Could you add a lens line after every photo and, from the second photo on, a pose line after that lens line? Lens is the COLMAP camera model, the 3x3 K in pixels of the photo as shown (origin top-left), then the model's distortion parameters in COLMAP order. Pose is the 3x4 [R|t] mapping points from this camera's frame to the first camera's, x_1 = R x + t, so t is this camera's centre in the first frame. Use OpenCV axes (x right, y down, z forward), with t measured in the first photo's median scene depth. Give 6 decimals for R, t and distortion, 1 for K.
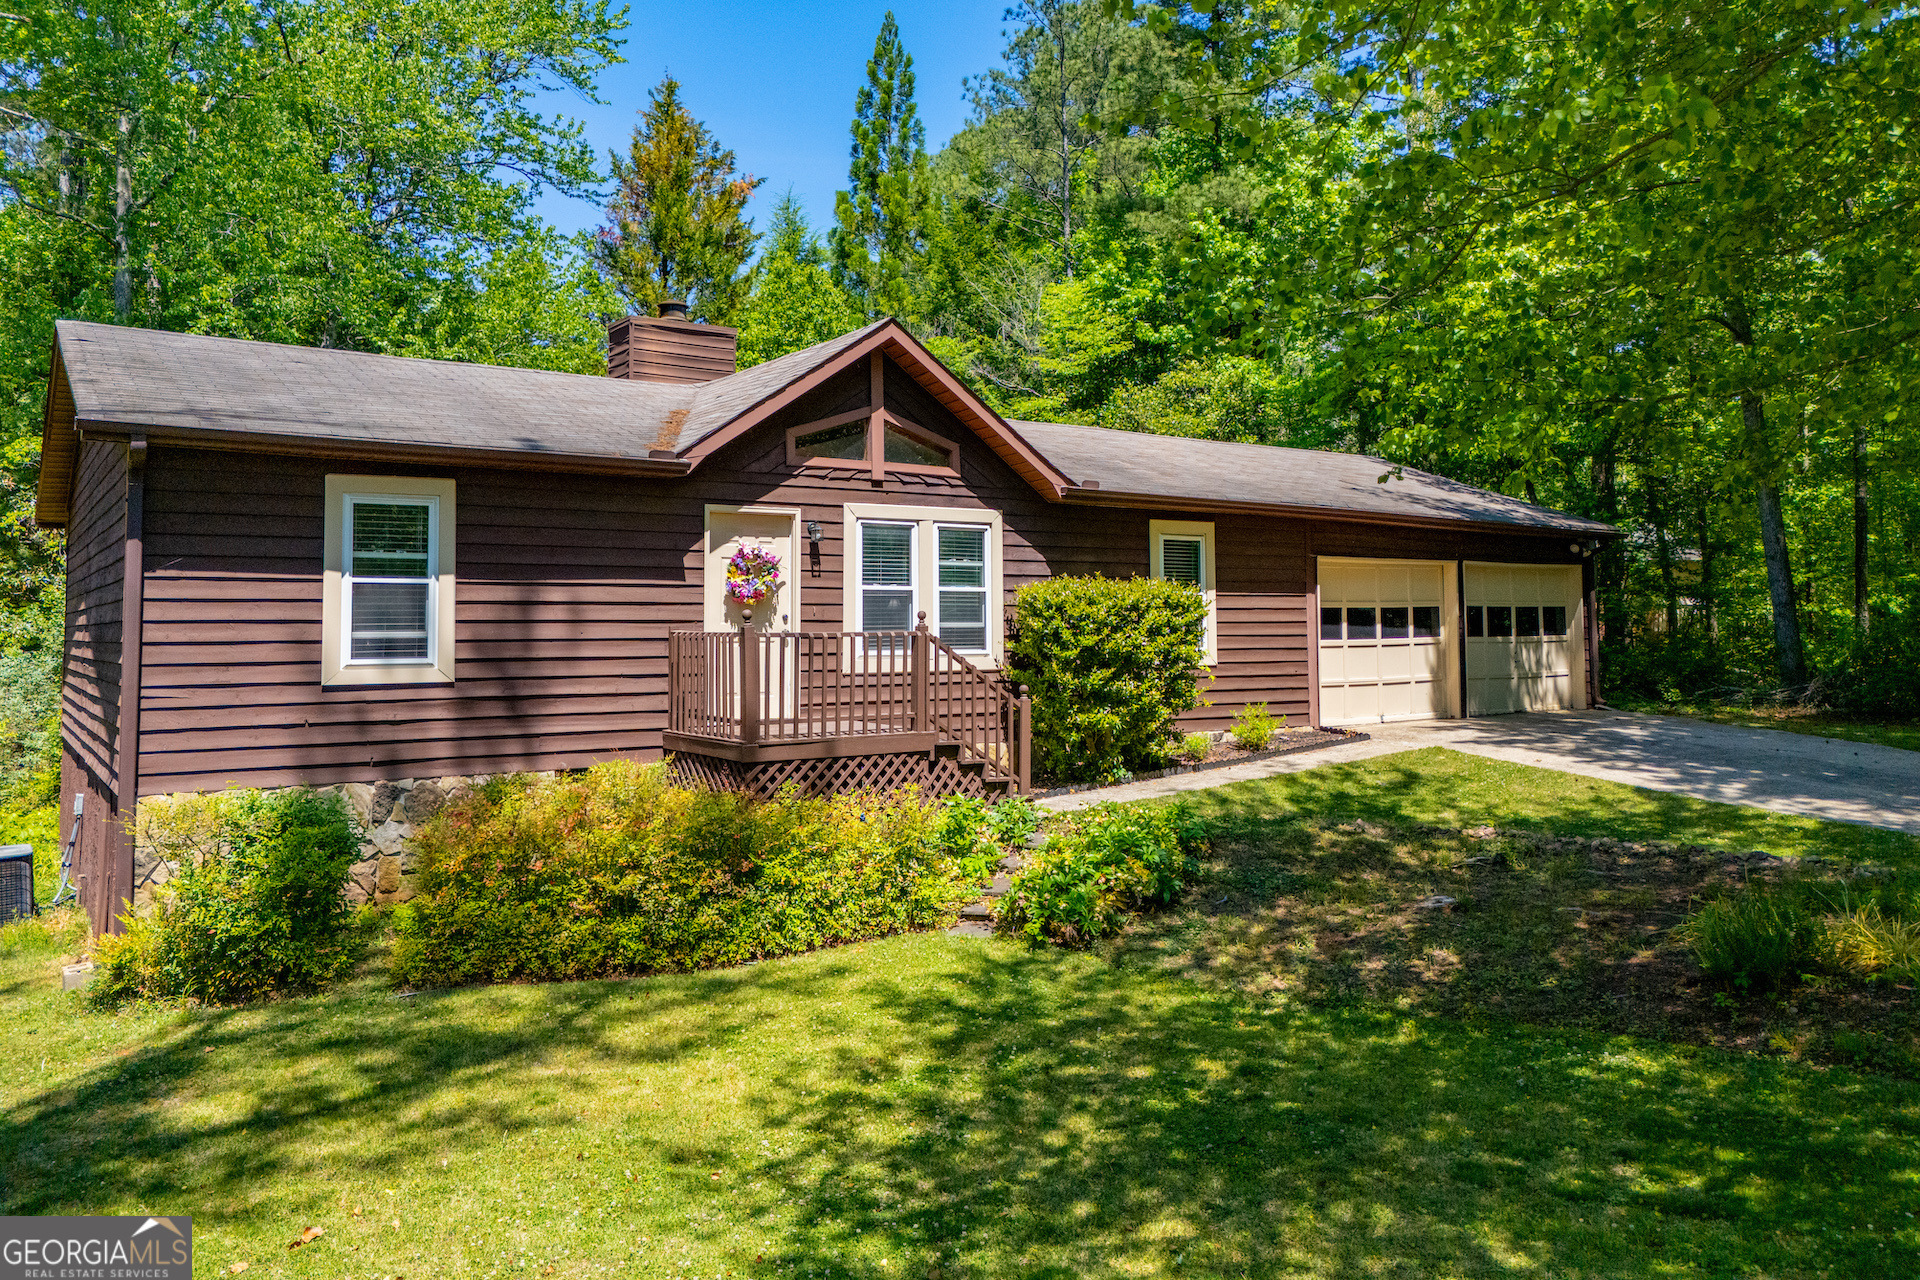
lens RADIAL K [[1508.1, 0, 961.4], [0, 1508.1, 627.8], [0, 0, 1]] dist [0.028274, -0.029340]
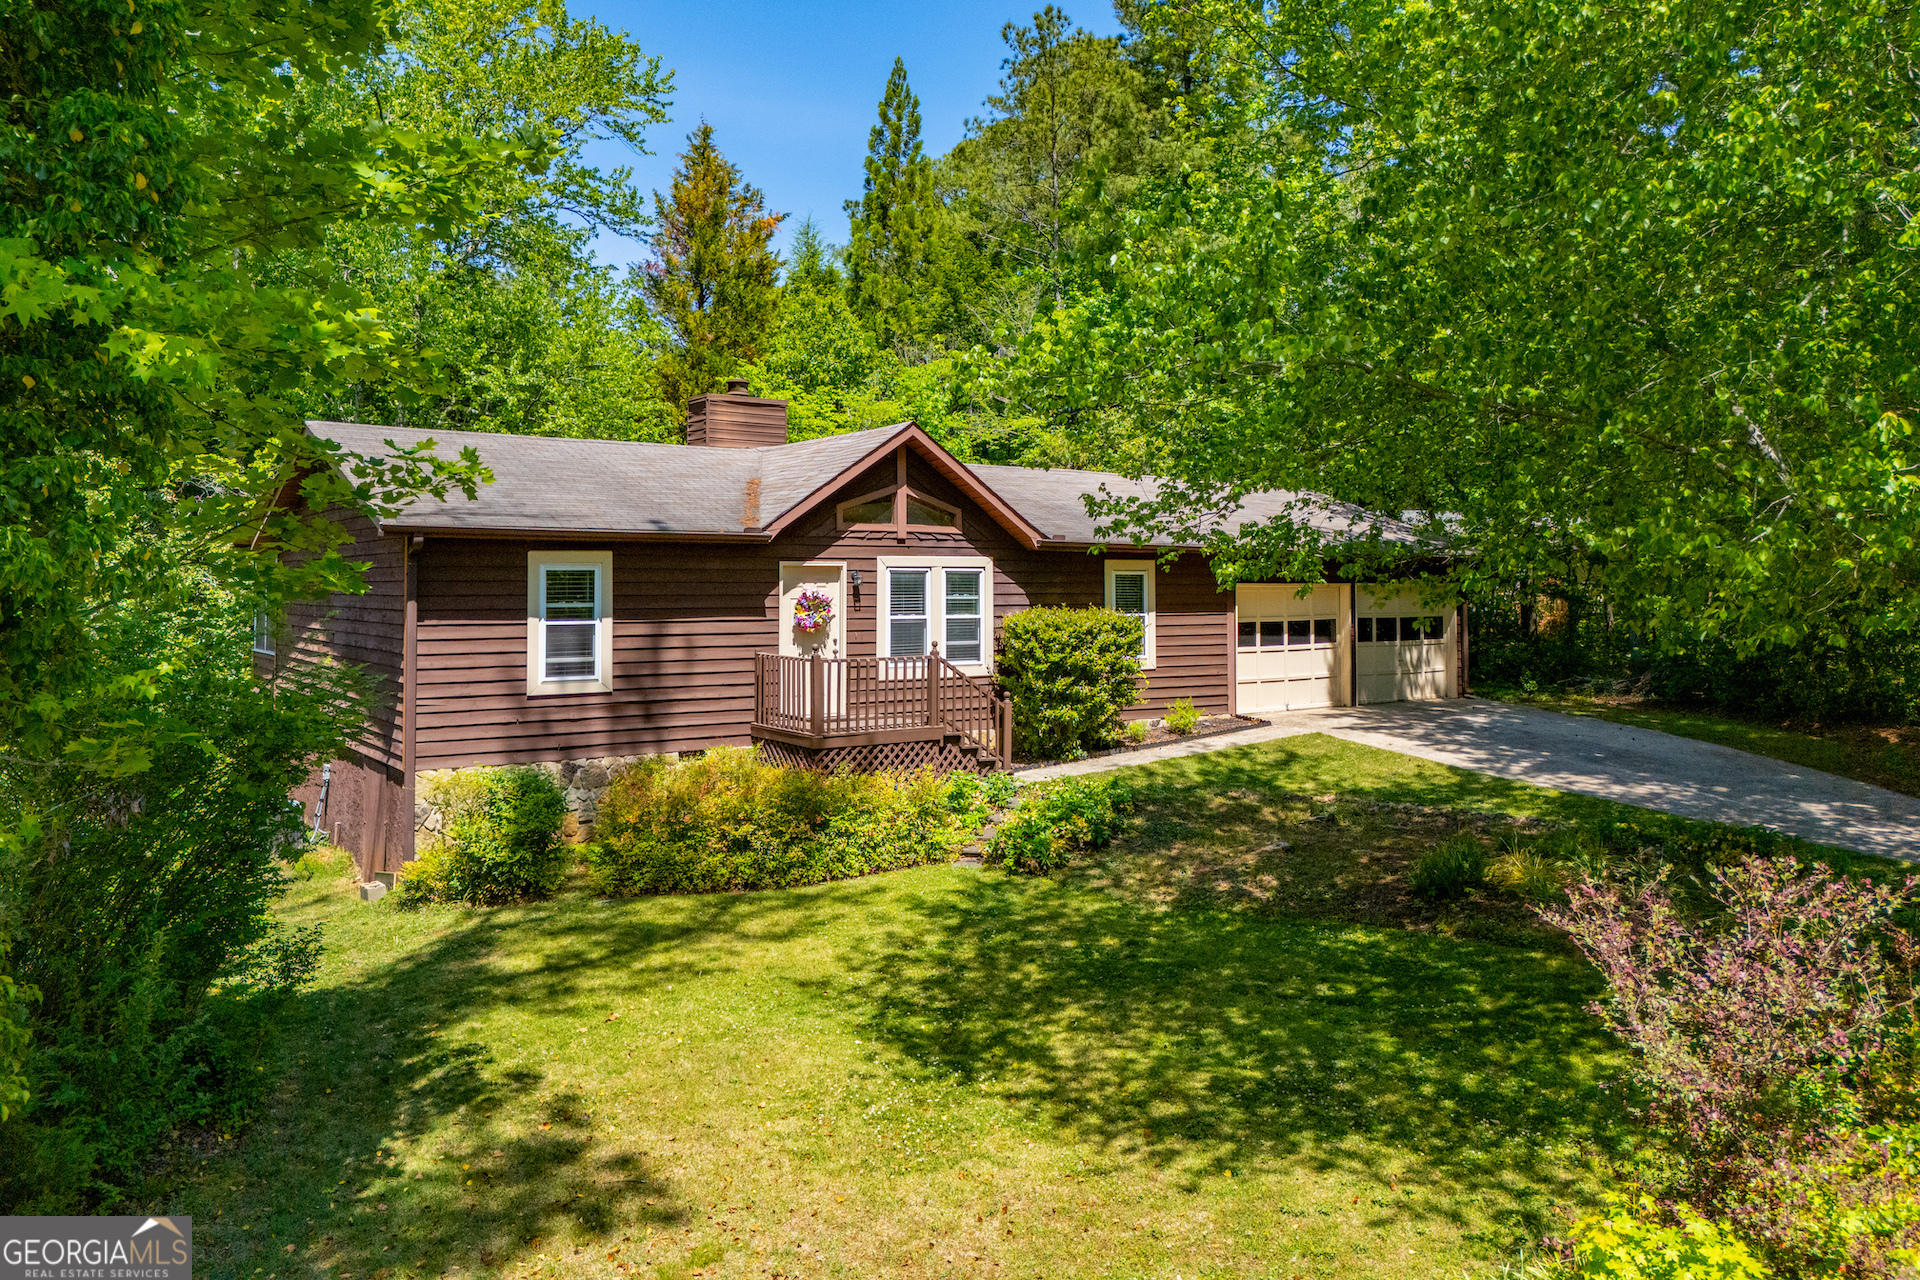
lens RADIAL K [[1508.1, 0, 964.1], [0, 1508.1, 636.6], [0, 0, 1]] dist [0.028274, -0.029340]
pose [[0.999976, 0.005723, 0.003843, -0.004113], [-0.005865, 0.999260, 0.038005, -0.069027], [-0.003623, -0.038027, 0.999270, -0.414172]]
